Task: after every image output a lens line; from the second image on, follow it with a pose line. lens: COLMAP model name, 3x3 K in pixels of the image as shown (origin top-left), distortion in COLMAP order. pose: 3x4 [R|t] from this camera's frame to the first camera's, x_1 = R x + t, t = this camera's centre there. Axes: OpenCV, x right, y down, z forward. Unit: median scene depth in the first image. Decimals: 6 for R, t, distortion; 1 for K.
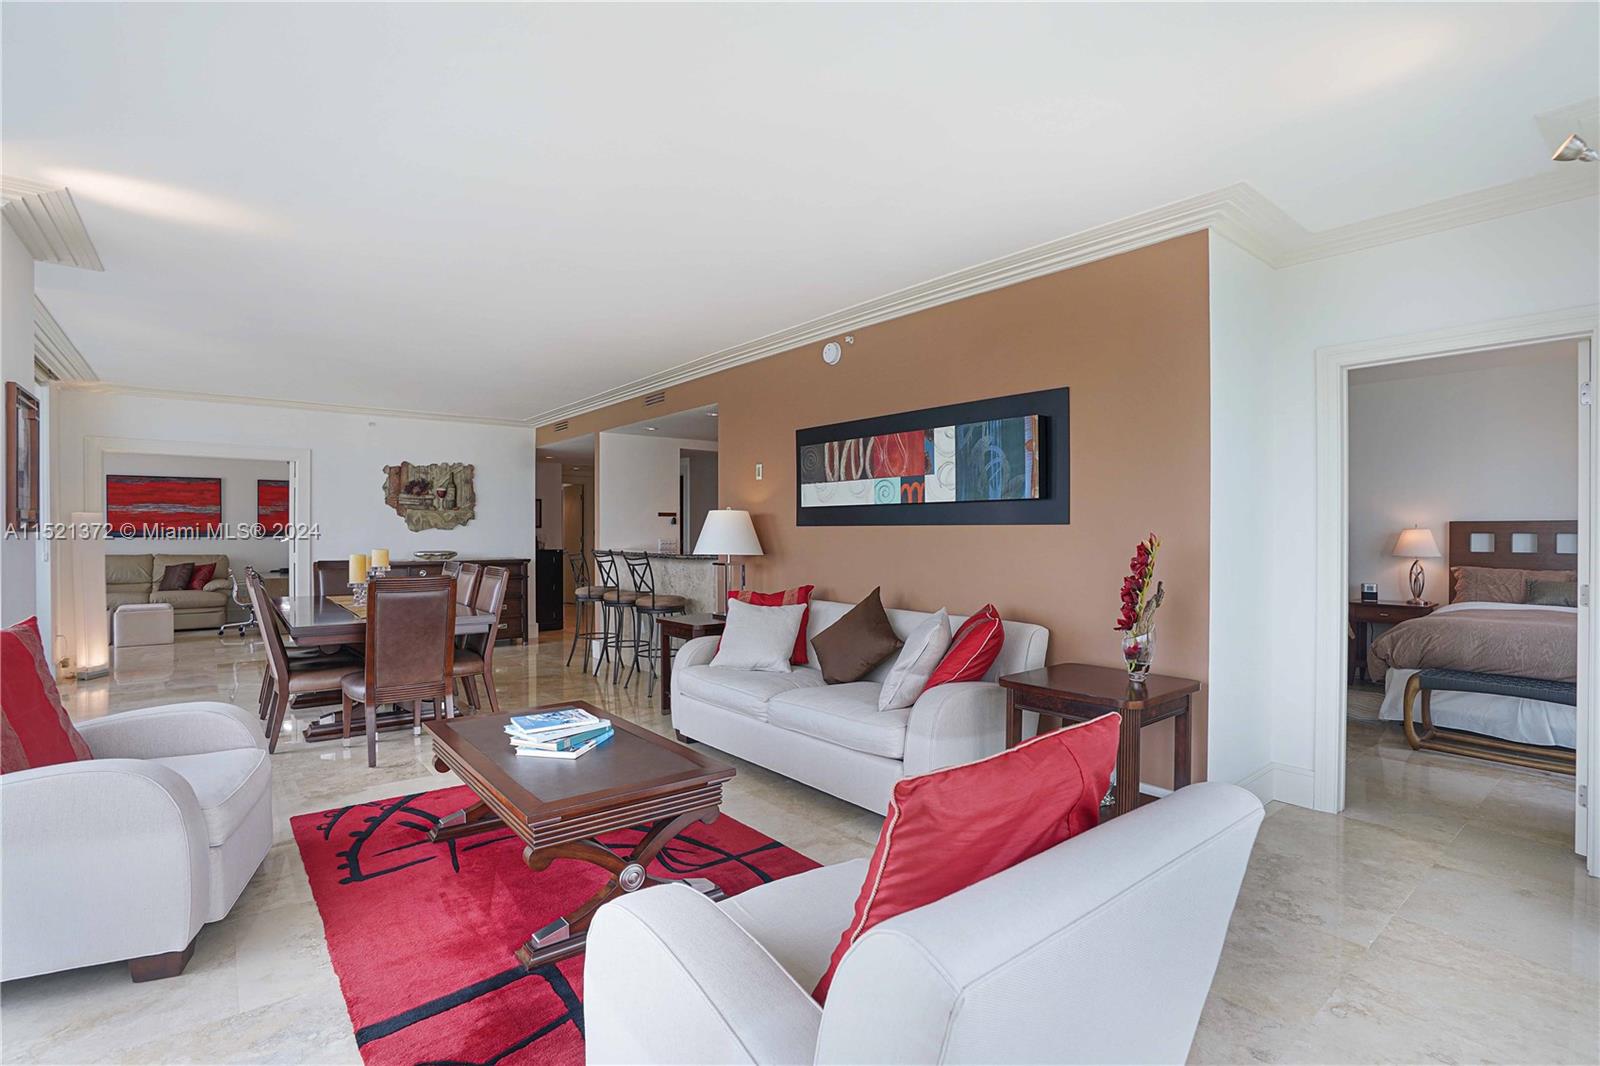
lens RADIAL K [[751.8, 0, 796.3], [0, 751.8, 531.3], [0, 0, 1]] dist [-0.050255, 0.018693]
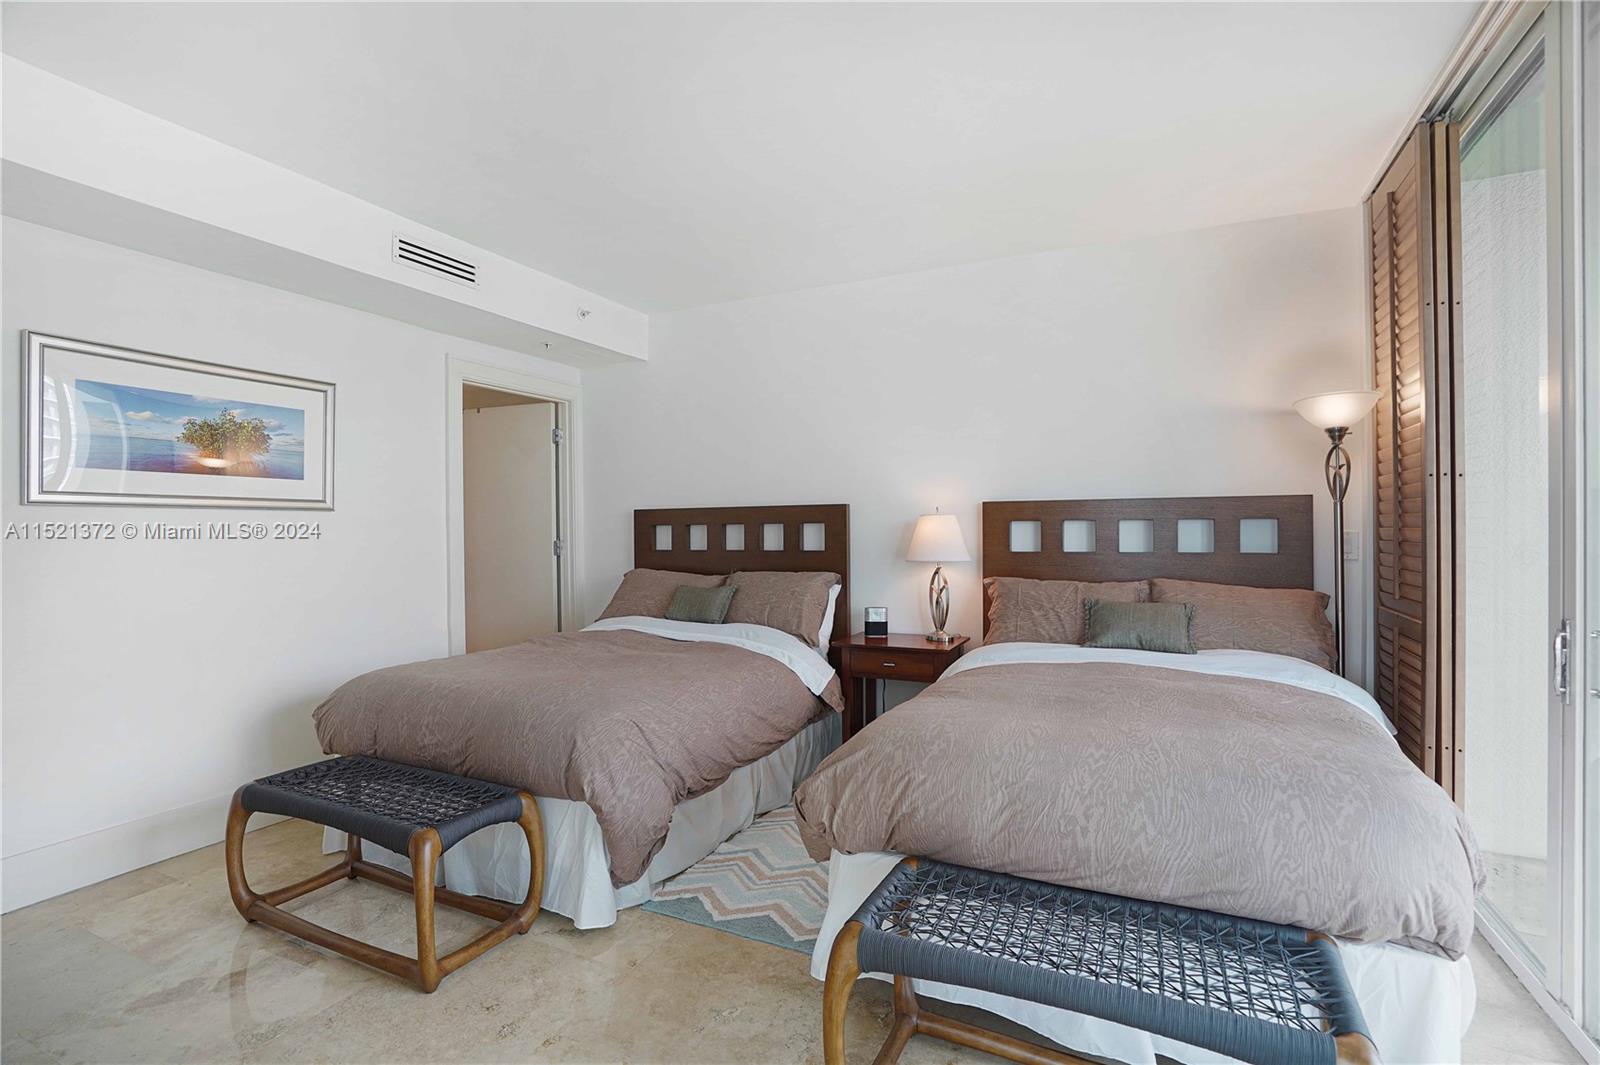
lens RADIAL K [[751.8, 0, 799.4], [0, 751.8, 523.1], [0, 0, 1]] dist [-0.050255, 0.018693]
pose [[0.903387, -0.001192, 0.428824, 0.499184], [0.006026, 0.999933, -0.009916, 0.009312], [-0.428784, 0.011542, 0.903333, 0.513712]]
